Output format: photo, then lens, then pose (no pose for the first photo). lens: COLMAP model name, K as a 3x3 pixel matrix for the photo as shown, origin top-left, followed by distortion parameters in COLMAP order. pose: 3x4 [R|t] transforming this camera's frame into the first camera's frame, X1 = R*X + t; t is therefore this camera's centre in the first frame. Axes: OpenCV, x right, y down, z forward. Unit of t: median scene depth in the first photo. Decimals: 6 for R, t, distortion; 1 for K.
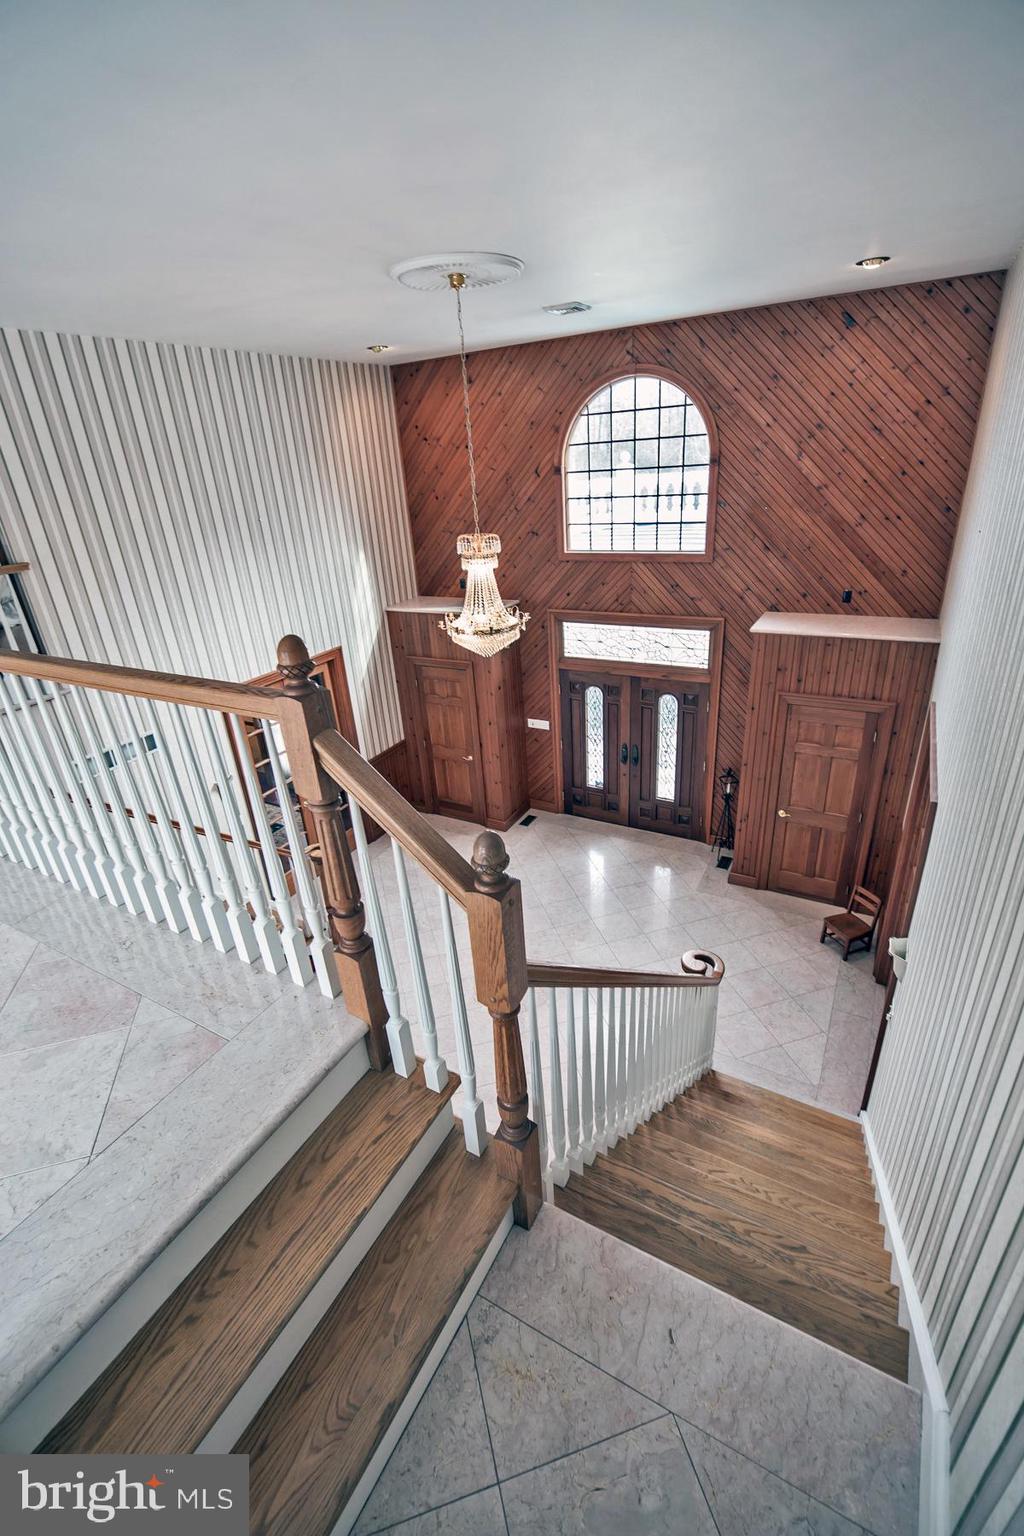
lens RADIAL K [[667.1, 0, 517.7], [0, 667.1, 779.3], [0, 0, 1]] dist [-0.005162, -0.000856]
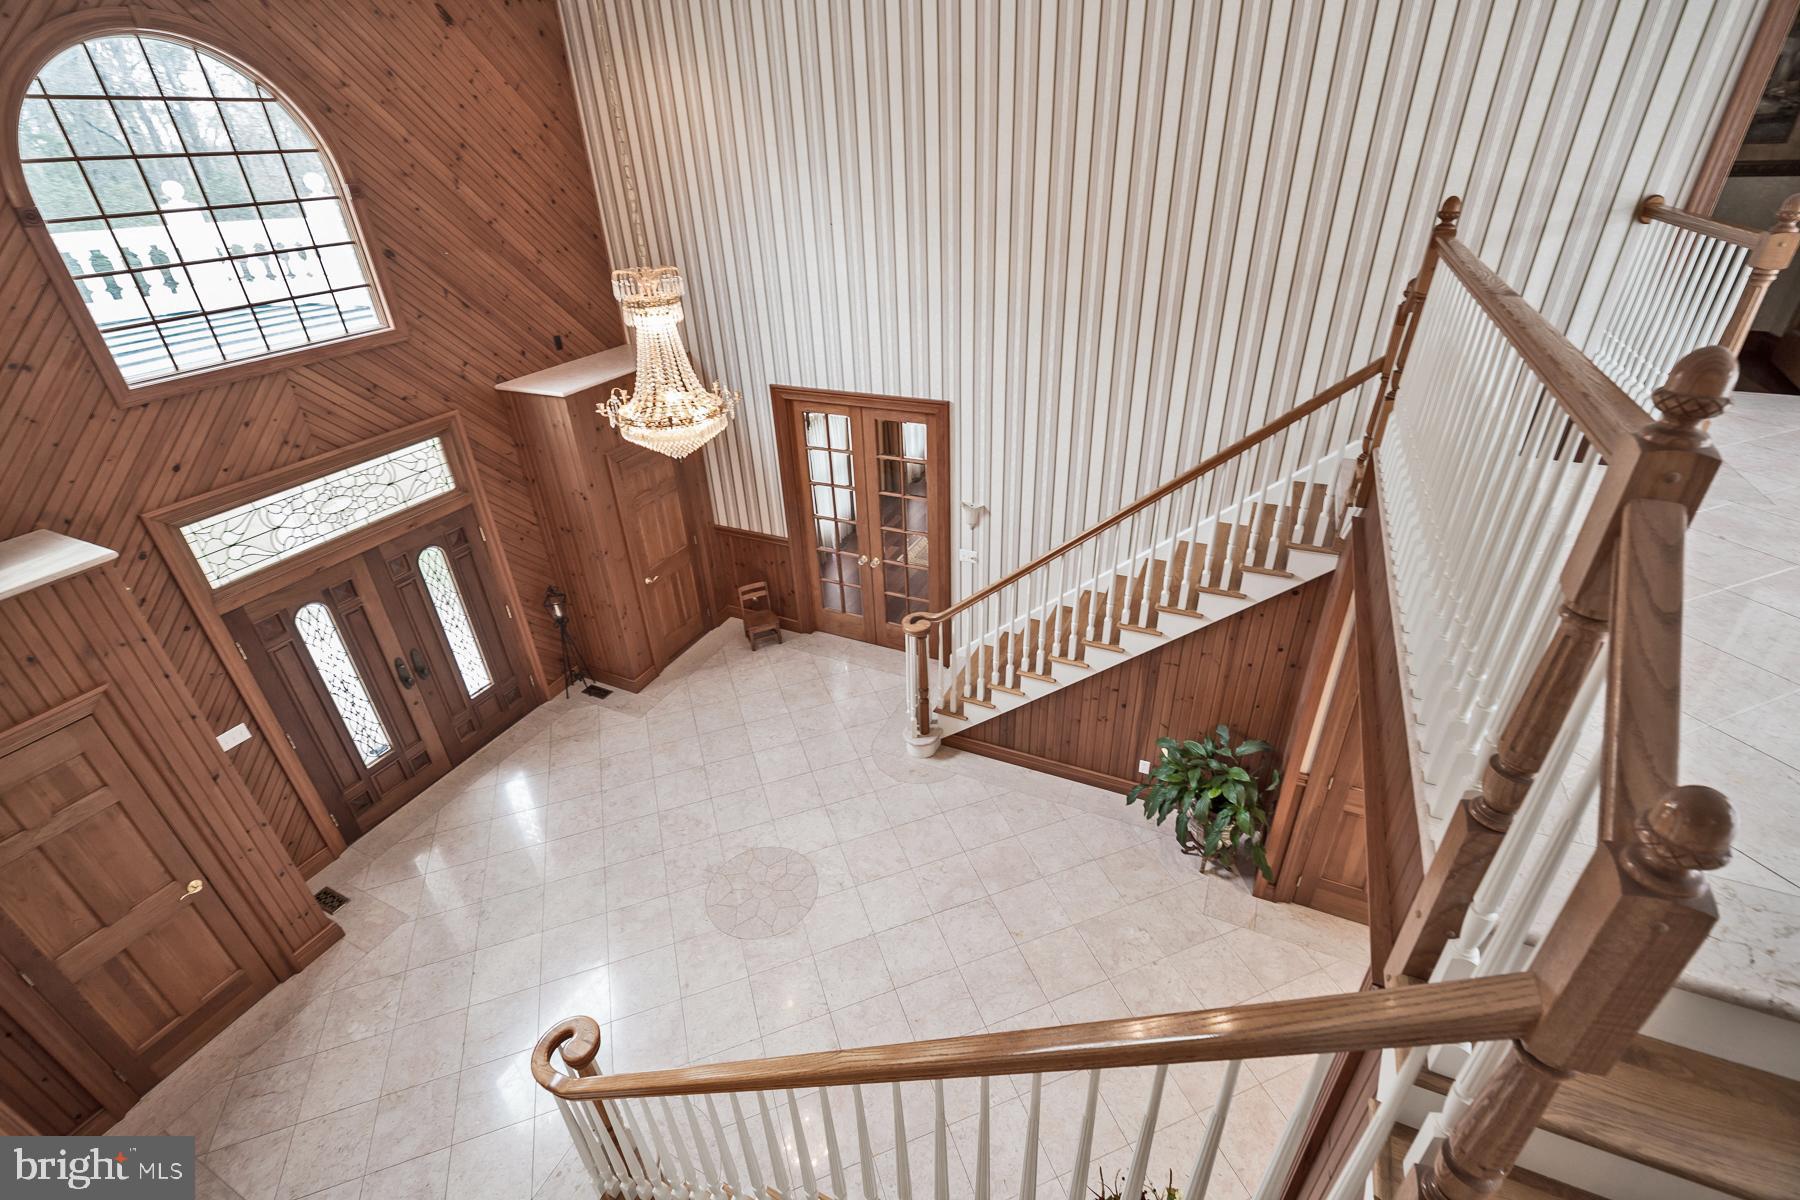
lens RADIAL K [[781.7, 0, 900.0], [0, 781.7, 600.0], [0, 0, 1]] dist [-0.005162, -0.000856]
pose [[-0.064672, -0.449892, 0.890738, -0.581713], [0.468803, 0.774278, 0.425109, -0.219698], [-0.880932, 0.445074, 0.160837, 0.536497]]
